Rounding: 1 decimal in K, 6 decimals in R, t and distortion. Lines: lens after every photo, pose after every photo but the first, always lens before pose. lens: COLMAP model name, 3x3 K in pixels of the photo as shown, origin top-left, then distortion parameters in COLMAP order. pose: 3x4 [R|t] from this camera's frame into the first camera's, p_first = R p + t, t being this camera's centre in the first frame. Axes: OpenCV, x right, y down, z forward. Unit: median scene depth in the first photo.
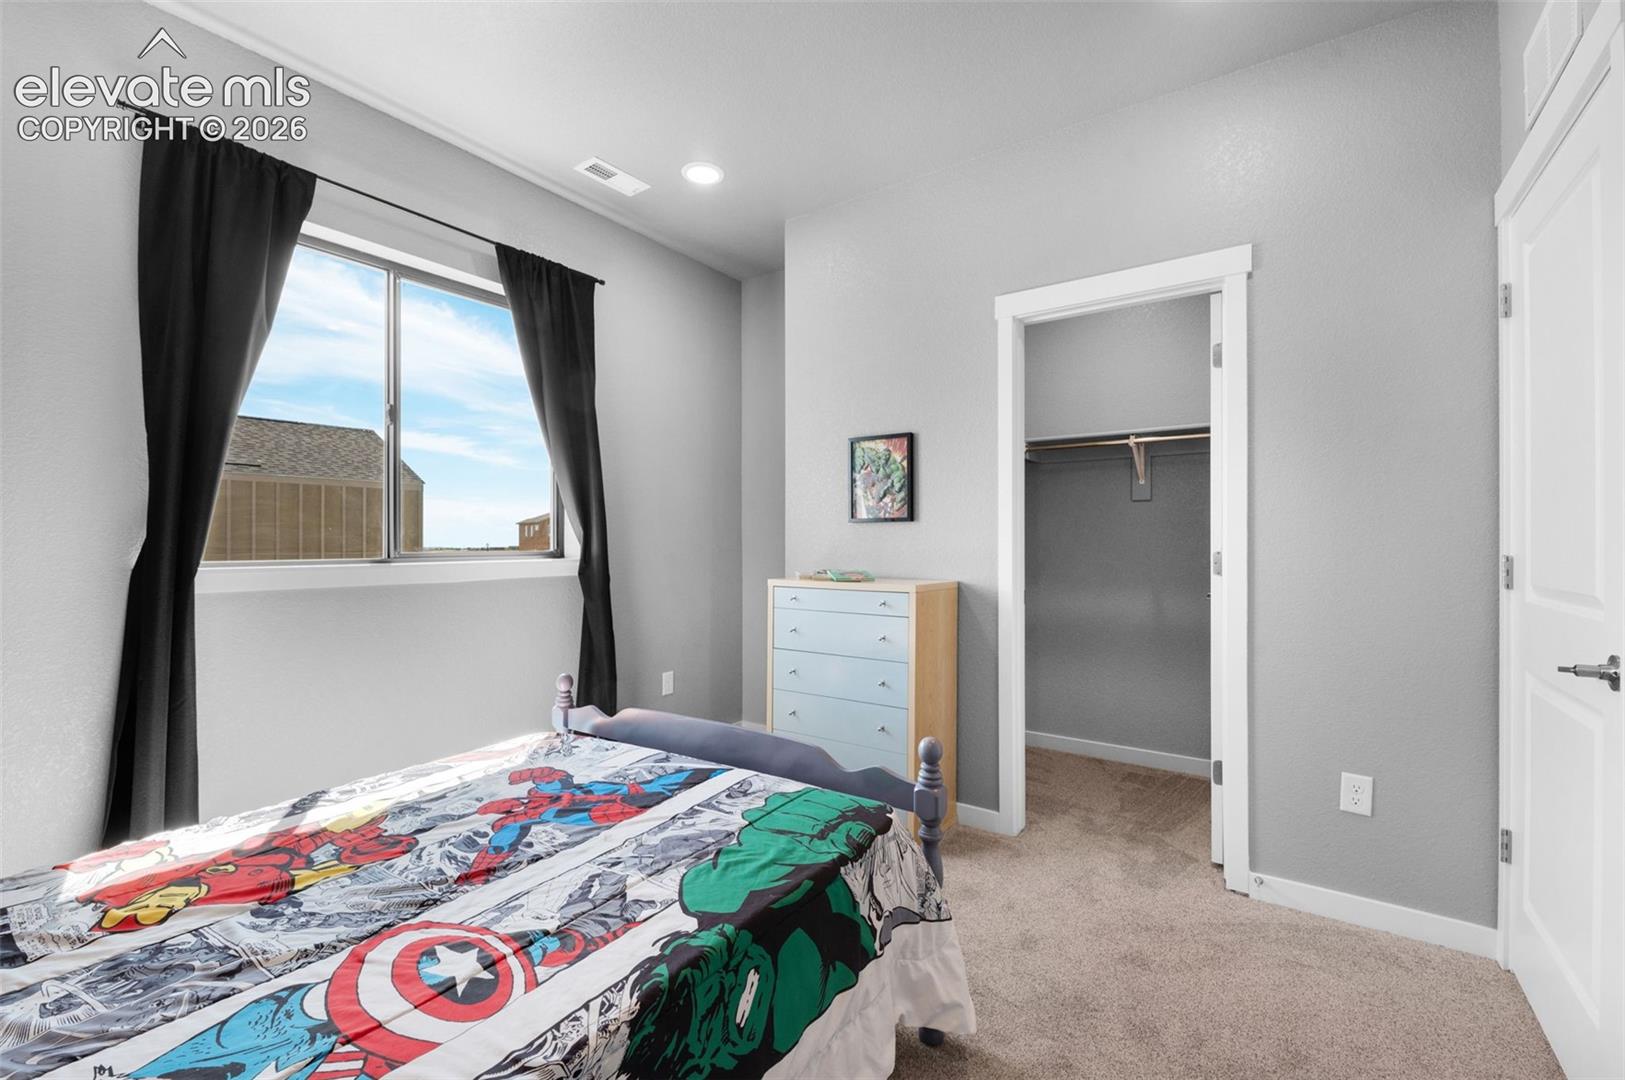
lens RADIAL K [[696.3, 0, 805.2], [0, 696.3, 540.3], [0, 0, 1]] dist [0.002890, -0.000125]
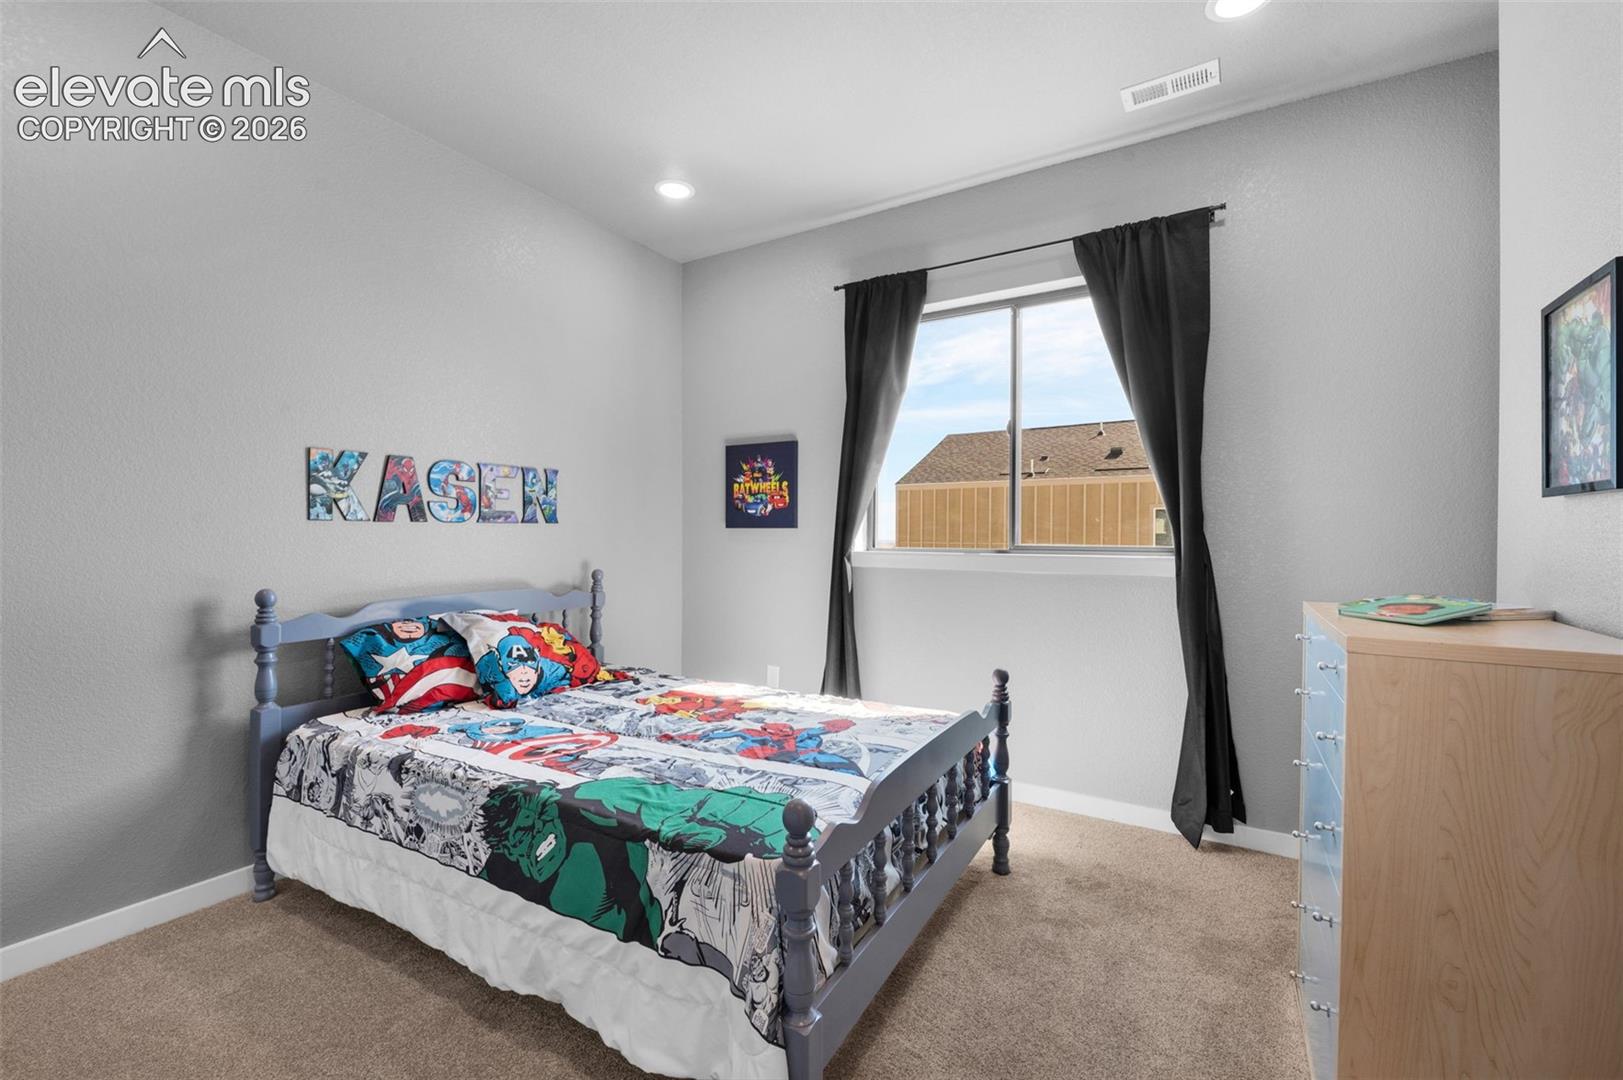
lens RADIAL K [[695.4, 0, 804.4], [0, 695.4, 533.2], [0, 0, 1]] dist [0.002890, -0.000125]
pose [[0.057485, 0.002593, -0.998343, 1.045569], [-0.001180, 0.999996, 0.002529, -0.006555], [0.998346, 0.001033, 0.057488, 1.082416]]
